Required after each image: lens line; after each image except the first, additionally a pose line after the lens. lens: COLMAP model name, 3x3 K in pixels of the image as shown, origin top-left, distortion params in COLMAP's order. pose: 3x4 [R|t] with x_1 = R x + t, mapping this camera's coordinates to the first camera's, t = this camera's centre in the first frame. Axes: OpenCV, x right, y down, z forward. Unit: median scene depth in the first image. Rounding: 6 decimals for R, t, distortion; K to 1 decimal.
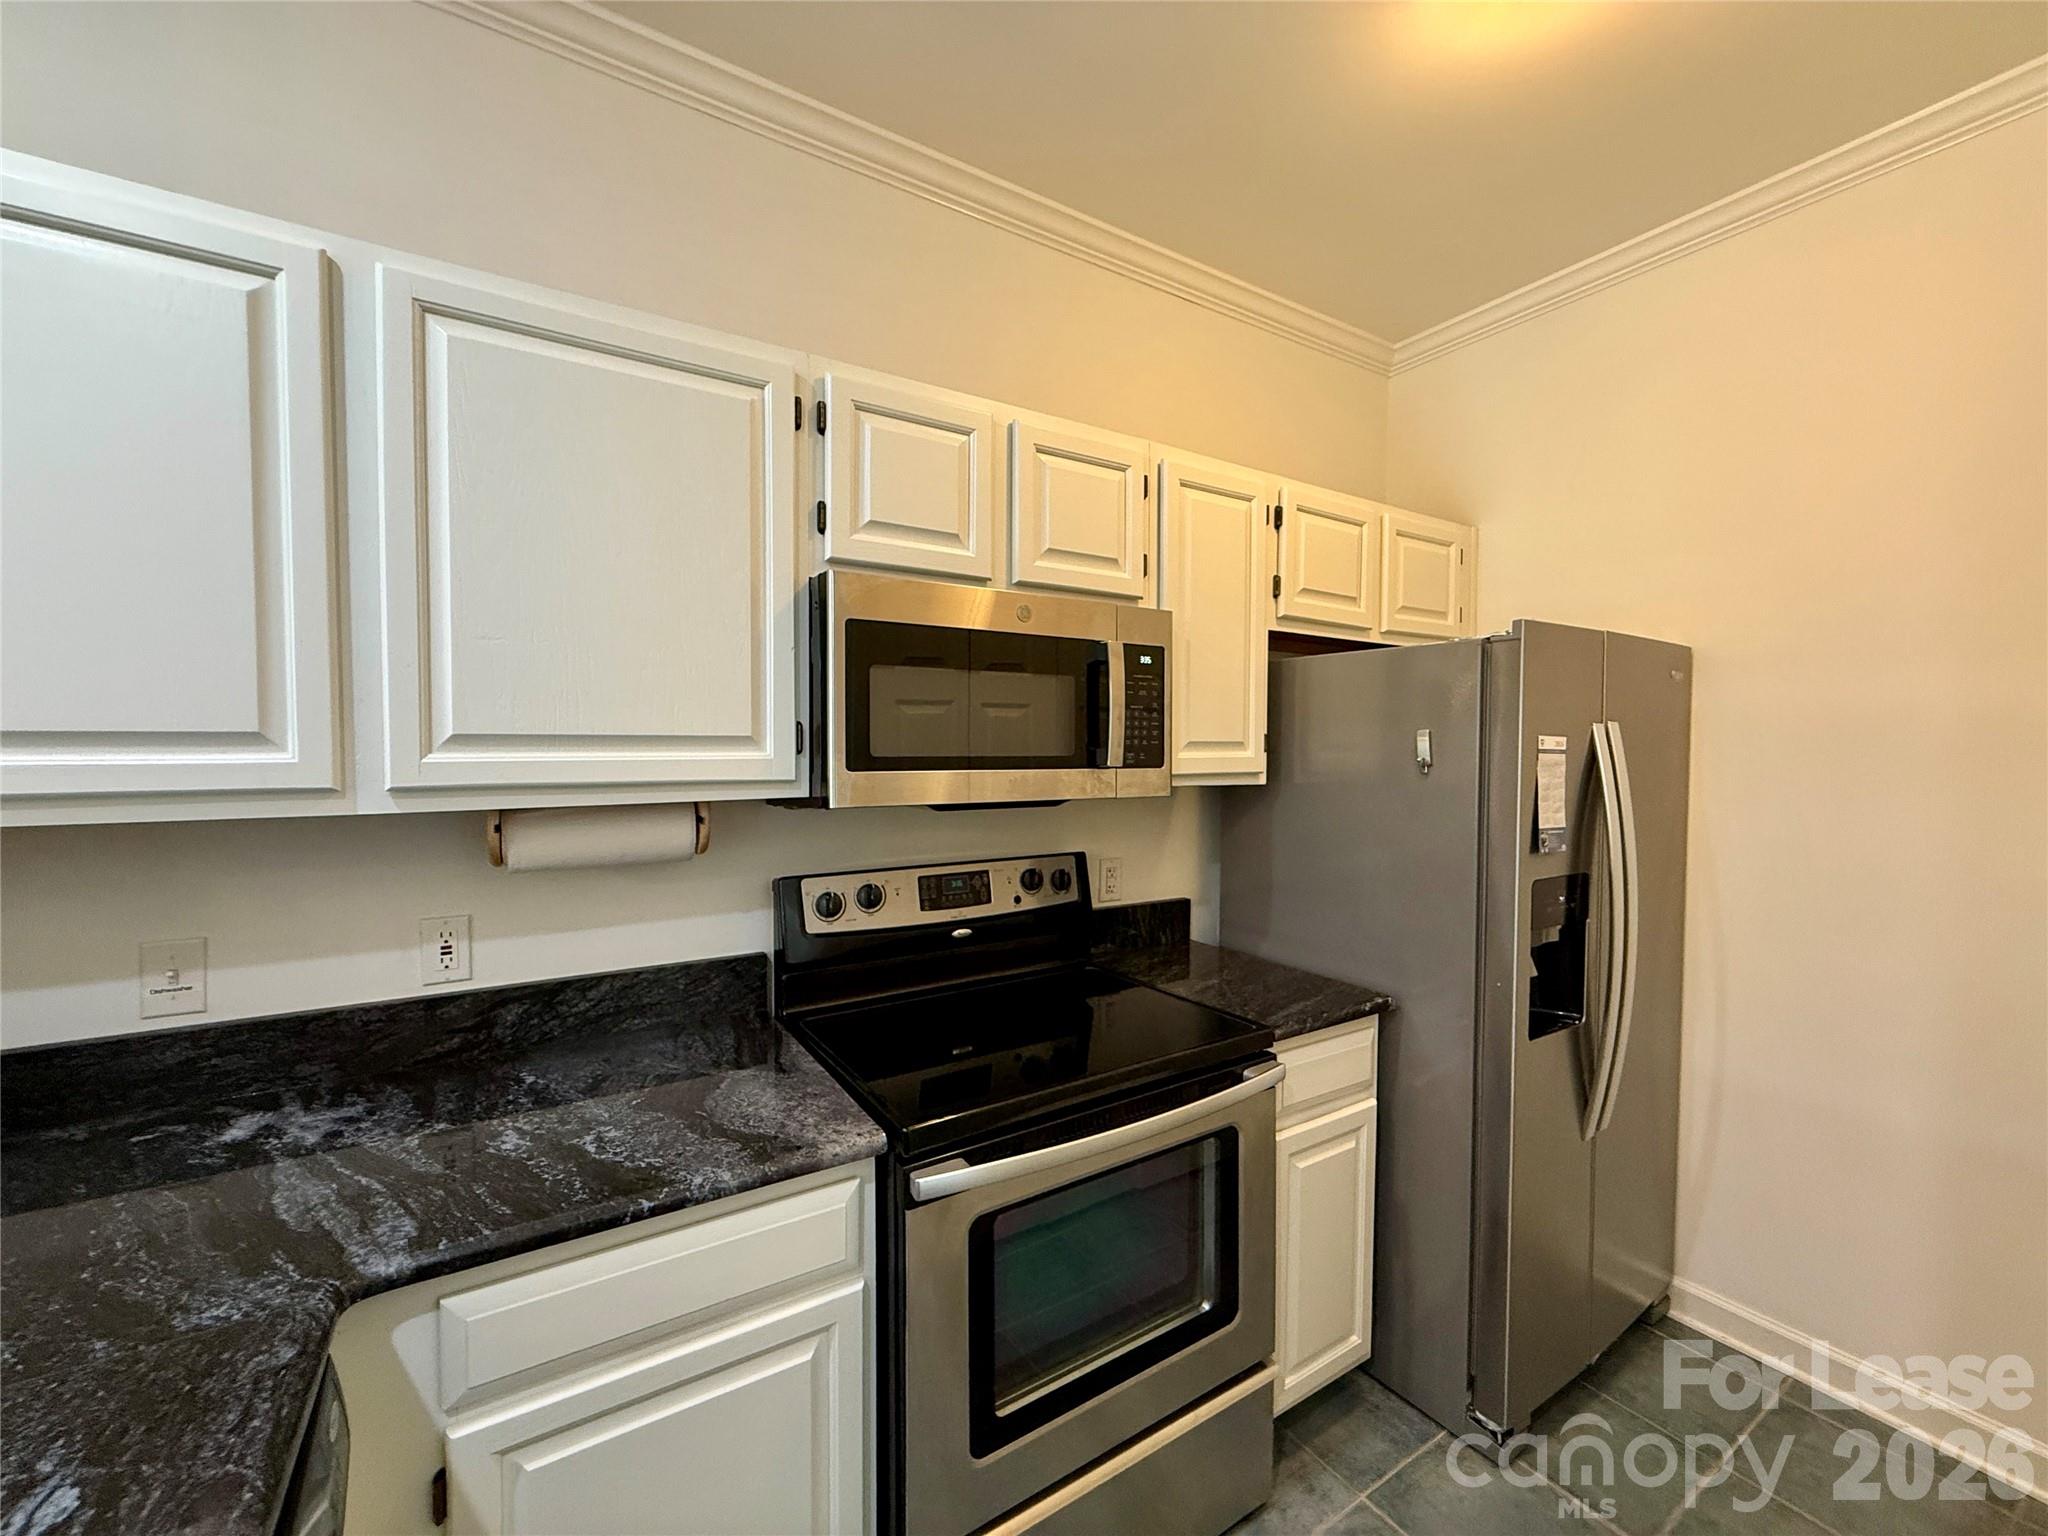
lens RADIAL K [[816.1, 0, 1023.5], [0, 816.1, 765.7], [0, 0, 1]] dist [-0.000355, 0.000270]
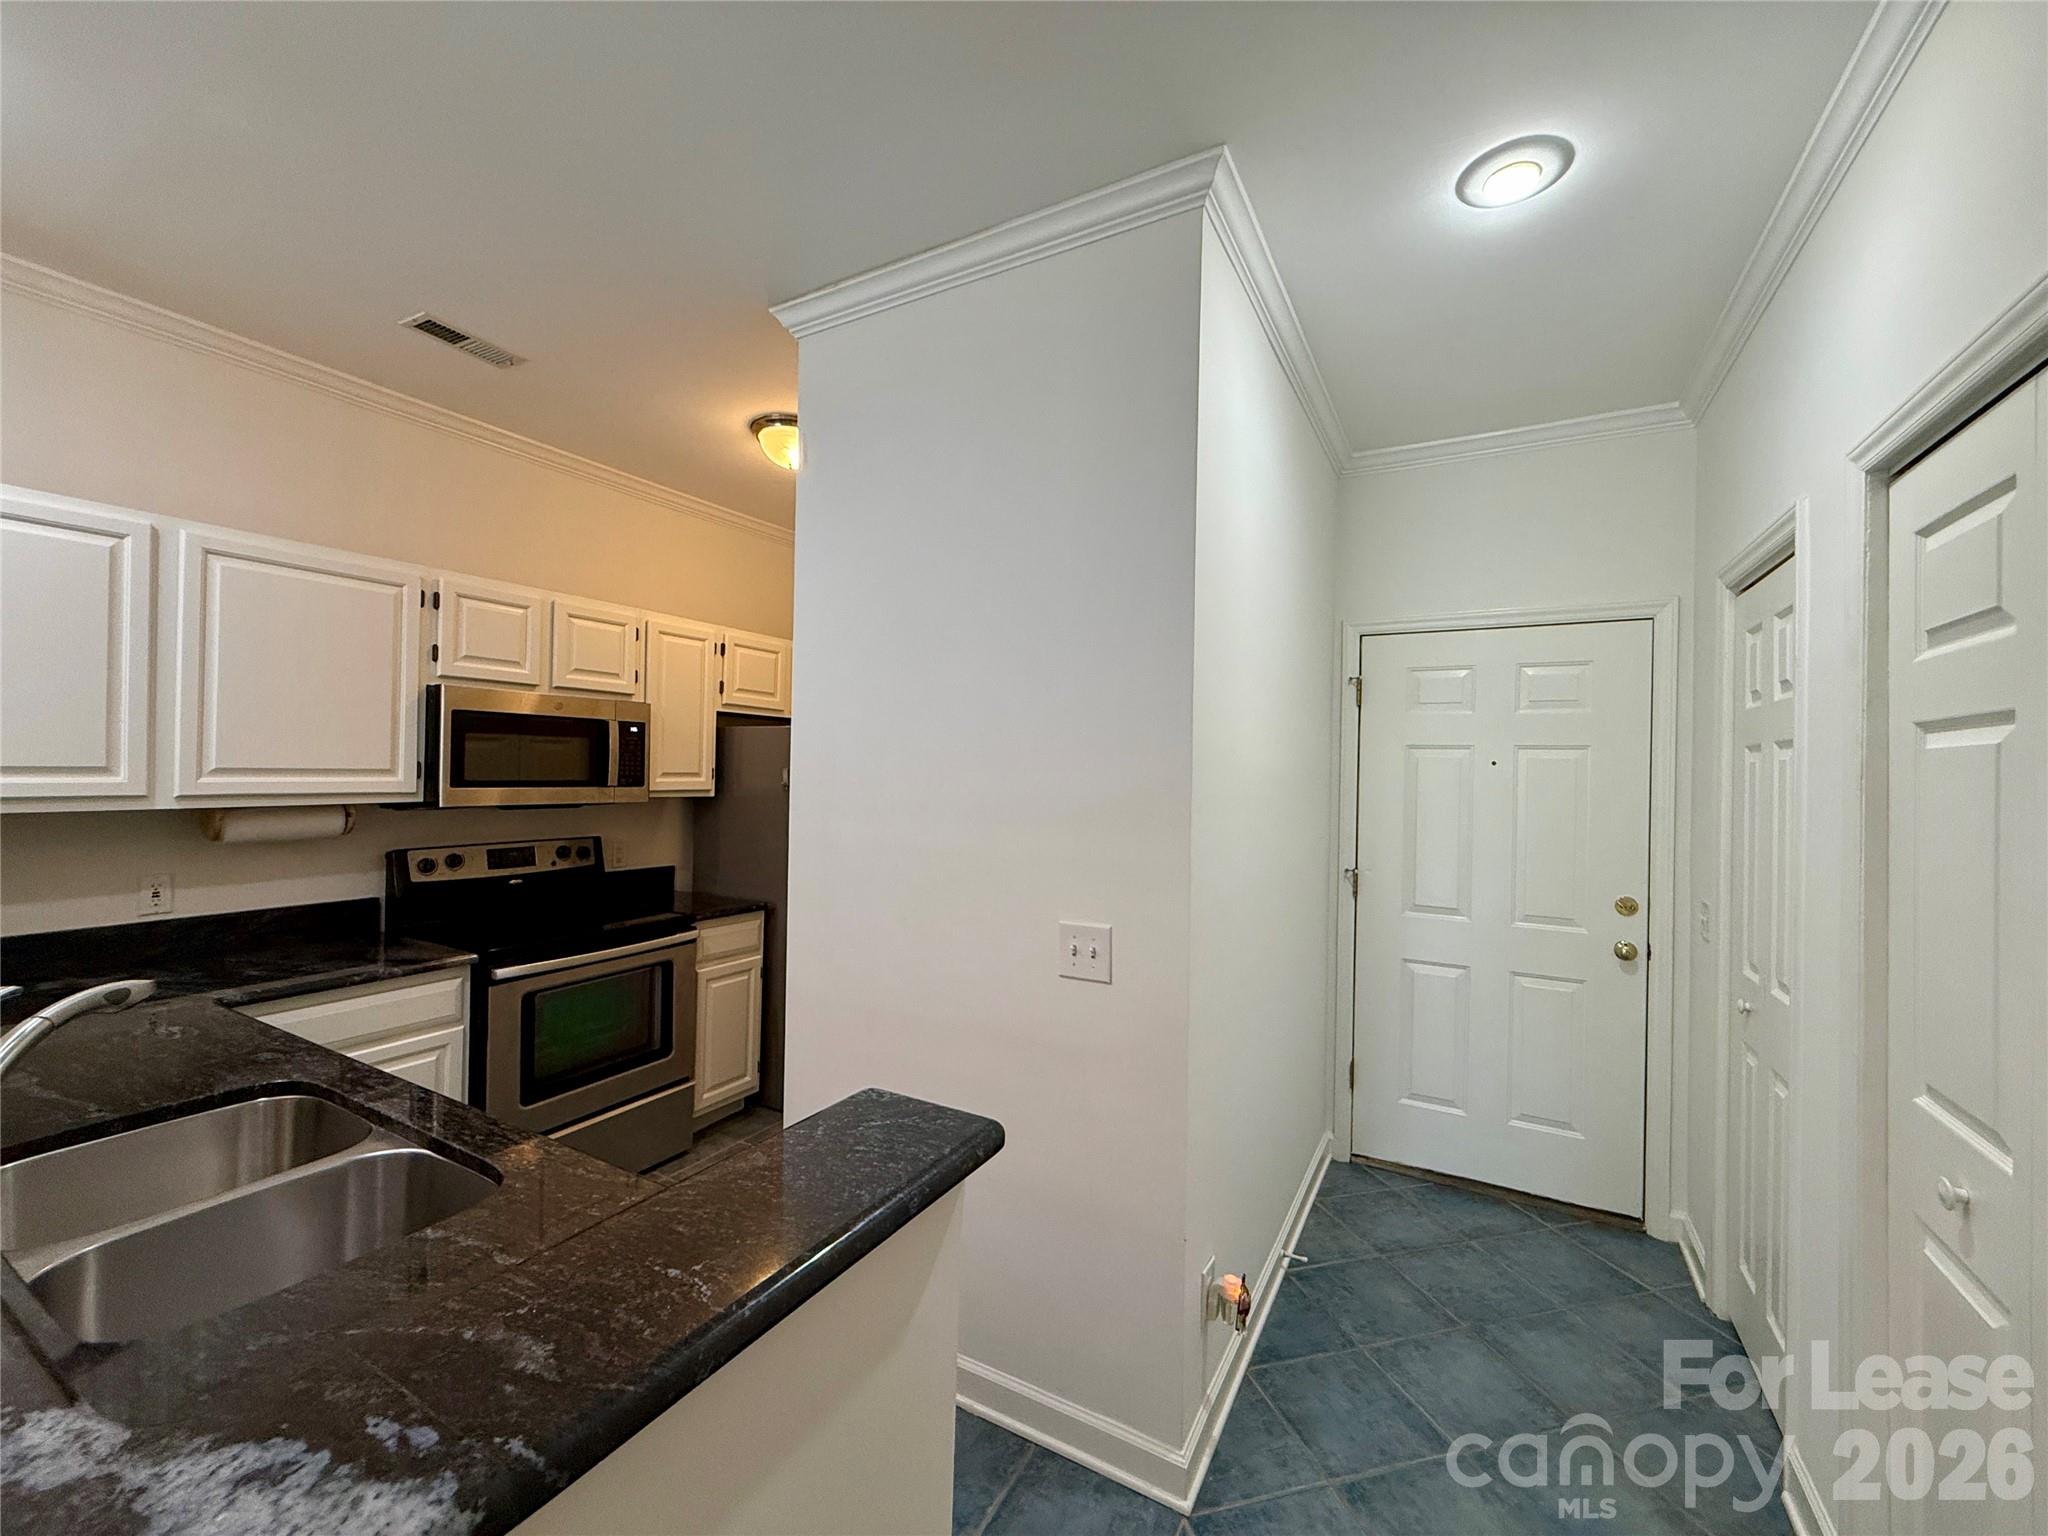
lens RADIAL K [[816.0, 0, 1022.3], [0, 816.0, 766.0], [0, 0, 1]] dist [-0.000621, -0.000434]
pose [[0.878496, 0.015629, 0.477494, 0.041949], [-0.004055, 0.999673, -0.025261, -0.001378], [-0.477733, 0.020255, 0.878272, -1.130538]]
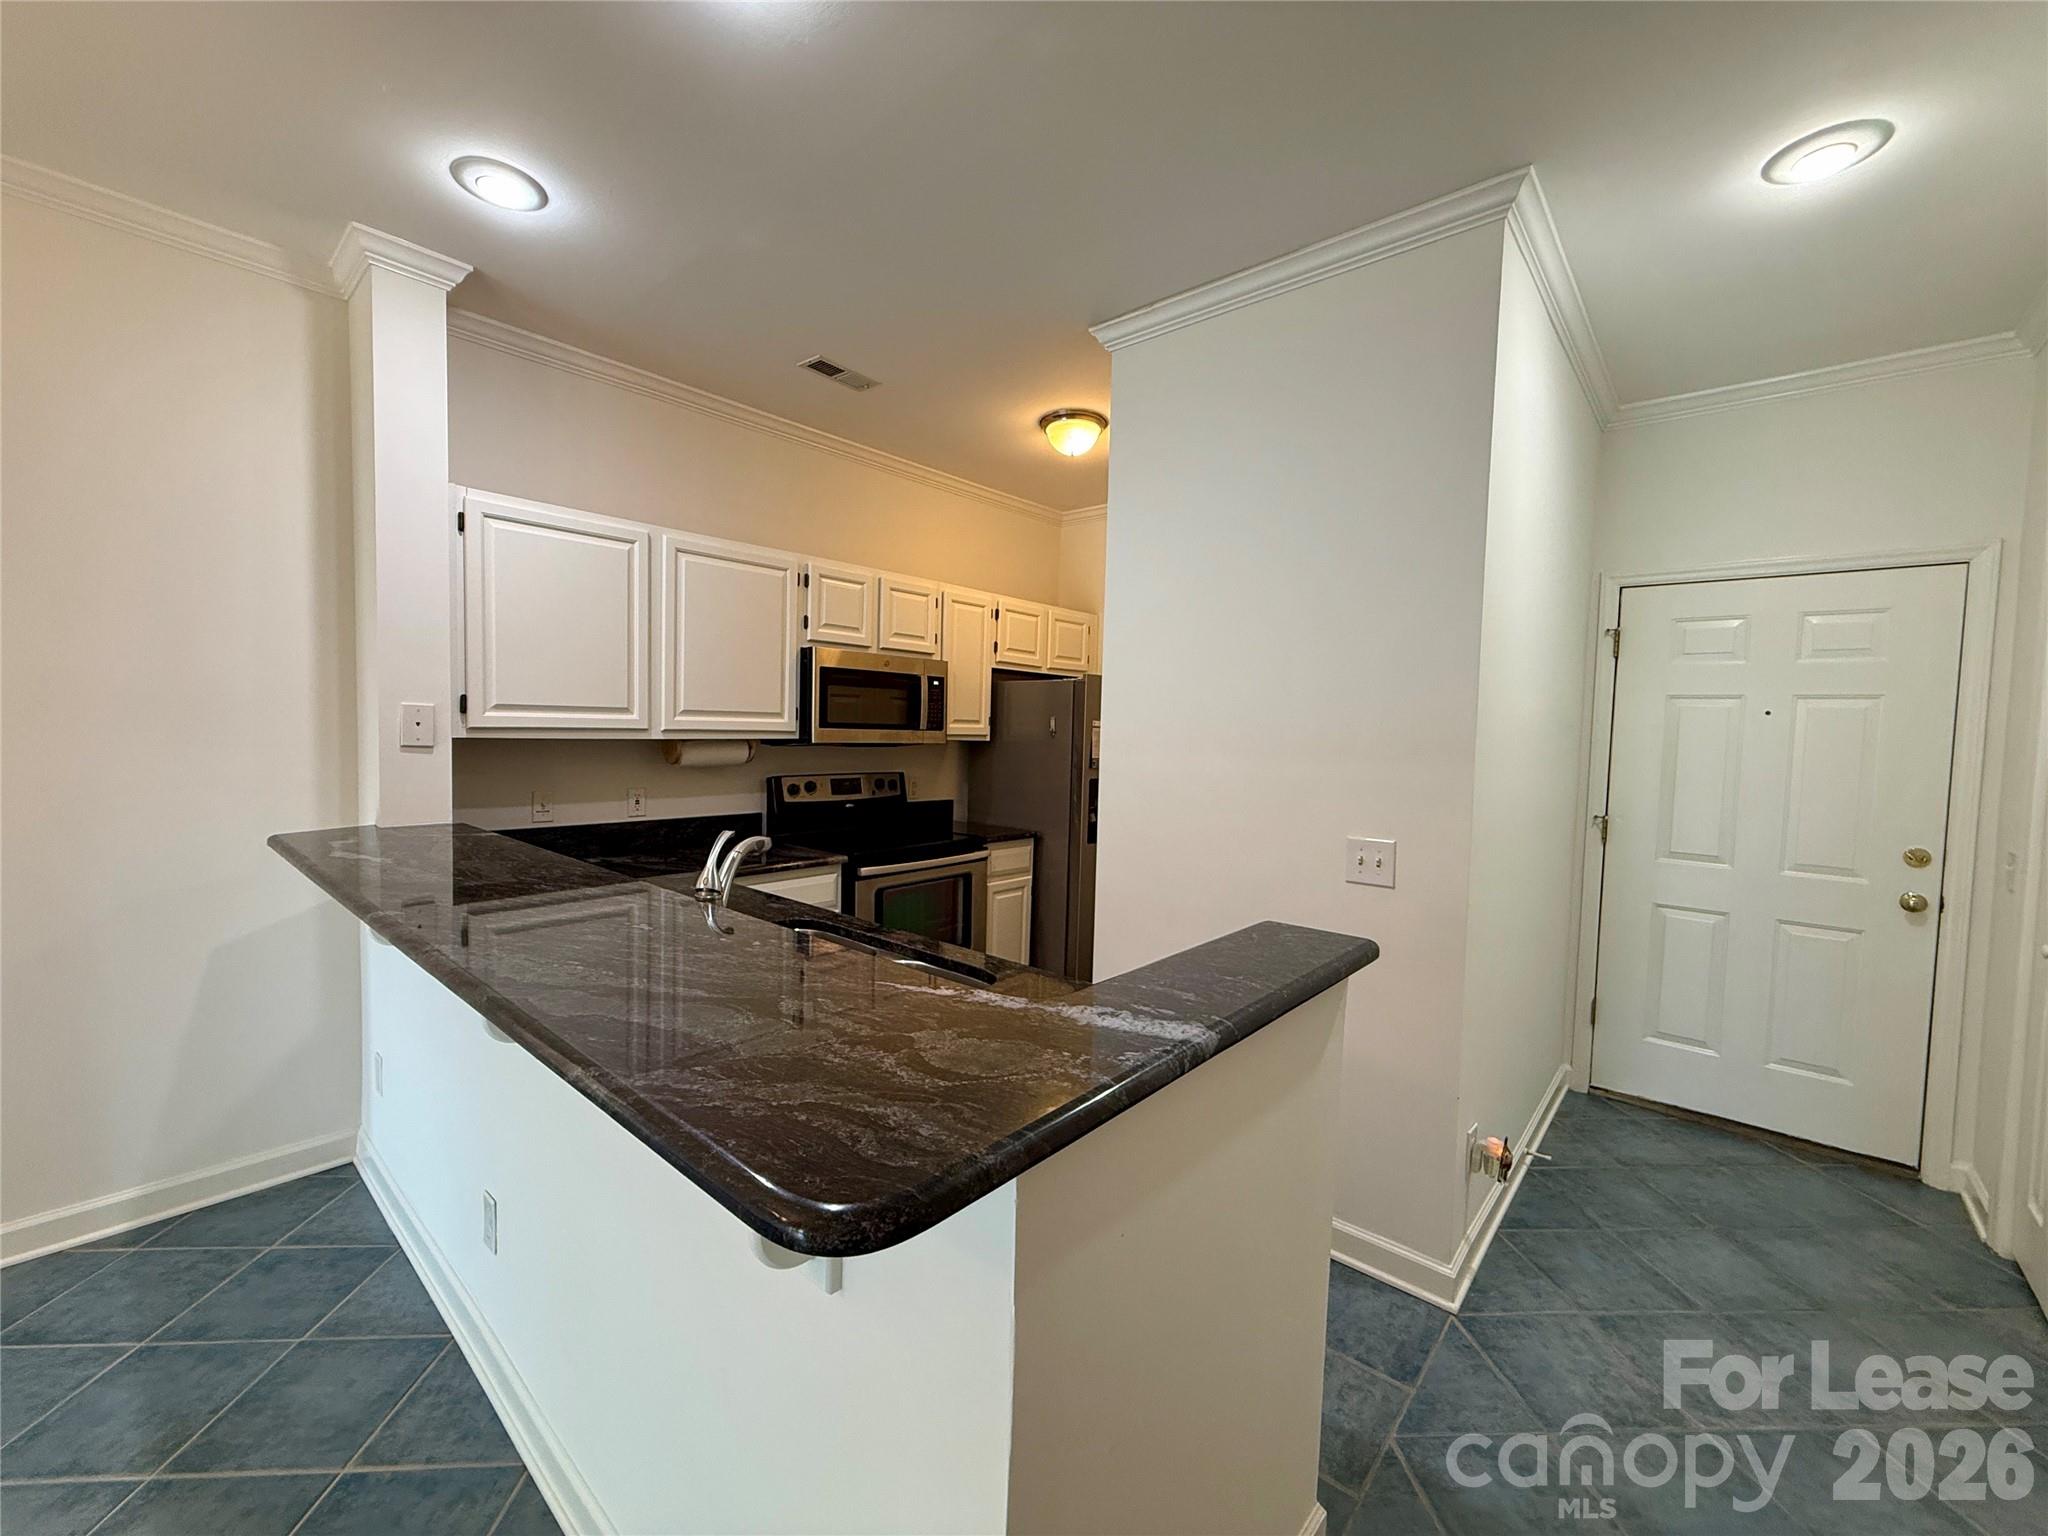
lens RADIAL K [[816.1, 0, 1023.5], [0, 816.1, 765.7], [0, 0, 1]] dist [-0.000355, 0.000270]
pose [[0.957402, 0.008069, 0.288646, -0.283528], [-0.016054, 0.999551, 0.025305, 0.040635], [-0.288312, -0.028861, 0.957101, -1.304795]]
